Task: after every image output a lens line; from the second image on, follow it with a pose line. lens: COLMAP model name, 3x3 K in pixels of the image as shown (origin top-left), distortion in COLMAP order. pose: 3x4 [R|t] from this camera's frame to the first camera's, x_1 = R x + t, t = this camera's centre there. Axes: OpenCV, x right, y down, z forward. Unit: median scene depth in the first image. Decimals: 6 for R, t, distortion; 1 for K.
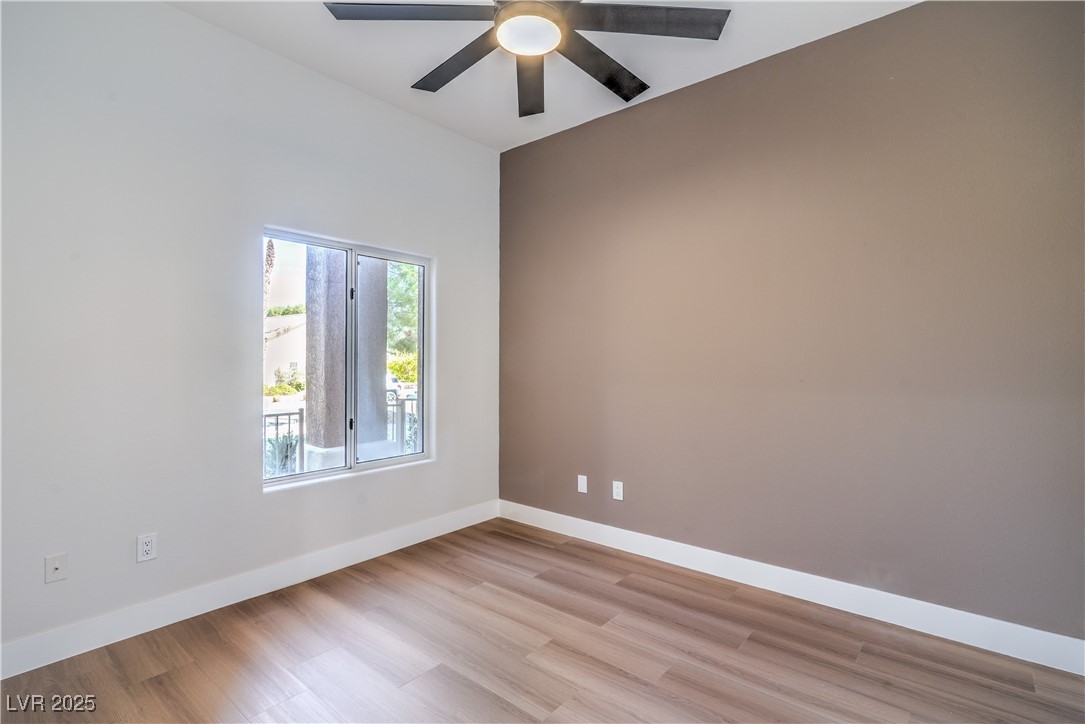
lens RADIAL K [[500.7, 0, 542.5], [0, 500.7, 362.0], [0, 0, 1]] dist [0.000658, 0.000413]
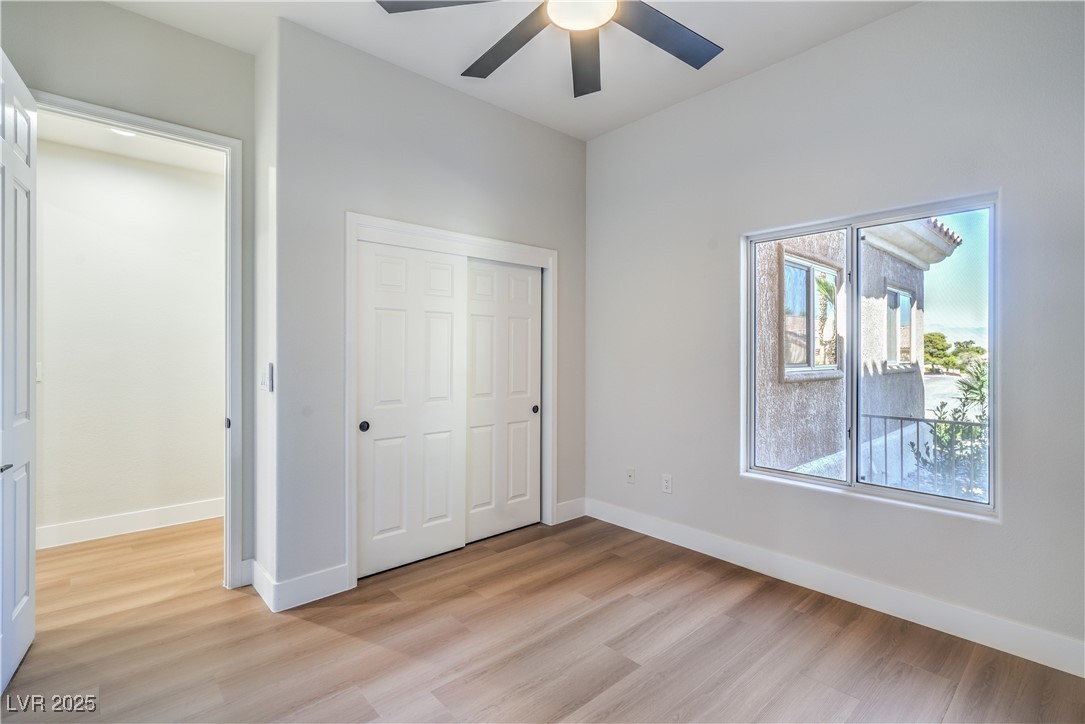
lens RADIAL K [[500.7, 0, 542.5], [0, 500.7, 362.0], [0, 0, 1]] dist [0.000658, 0.000413]
pose [[-0.121332, 0.012086, -0.992538, 0.595928], [-0.008585, 0.999876, 0.013225, -0.002833], [0.992575, 0.010126, -0.121213, 0.689411]]
